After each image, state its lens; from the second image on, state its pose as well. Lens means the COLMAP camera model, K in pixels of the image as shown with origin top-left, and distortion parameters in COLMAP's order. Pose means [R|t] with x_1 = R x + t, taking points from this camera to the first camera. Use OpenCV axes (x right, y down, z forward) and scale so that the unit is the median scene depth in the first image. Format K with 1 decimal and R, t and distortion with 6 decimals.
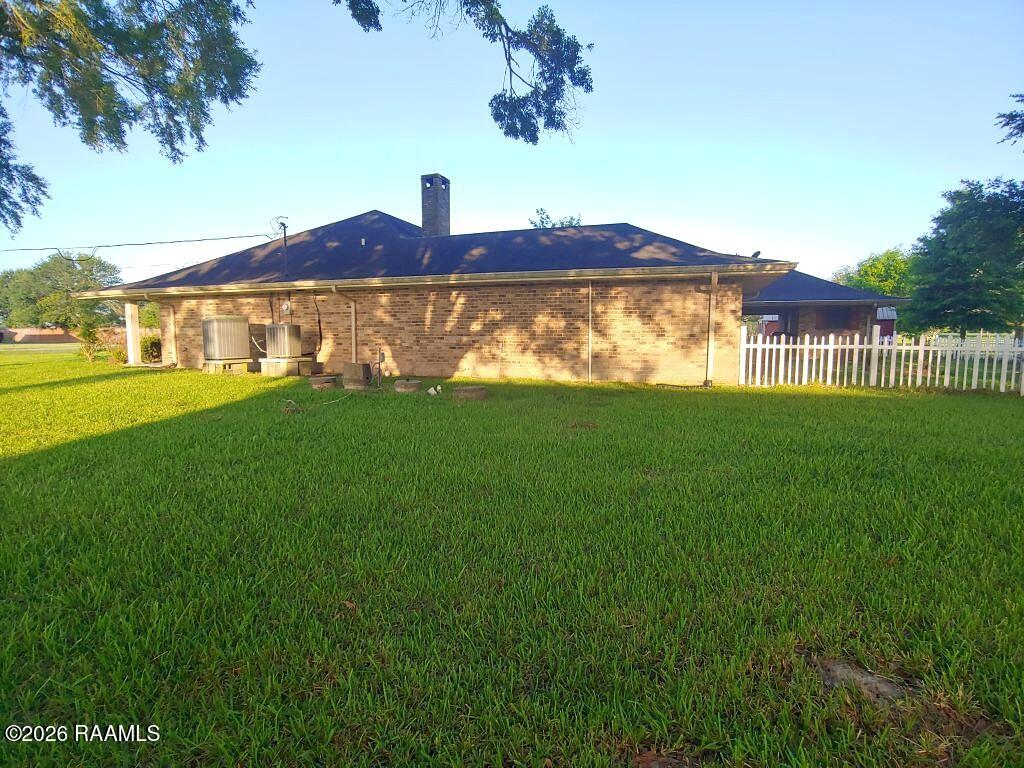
lens RADIAL K [[518.6, 0, 509.9], [0, 518.6, 383.5], [0, 0, 1]] dist [-0.013635, -0.001171]
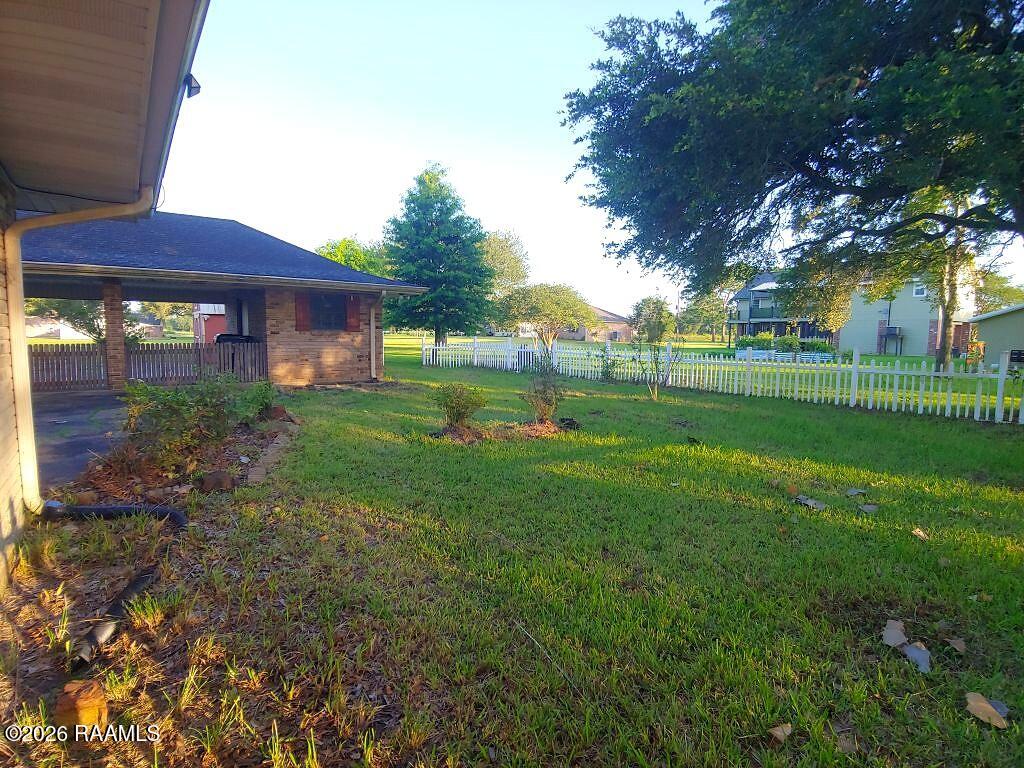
lens RADIAL K [[518.6, 0, 509.9], [0, 518.6, 383.5], [0, 0, 1]] dist [-0.013635, -0.001171]
pose [[0.555686, -0.071500, 0.828312, 0.207542], [0.061742, 0.997093, 0.044649, -0.048189], [-0.829096, 0.026331, 0.558486, 0.409293]]
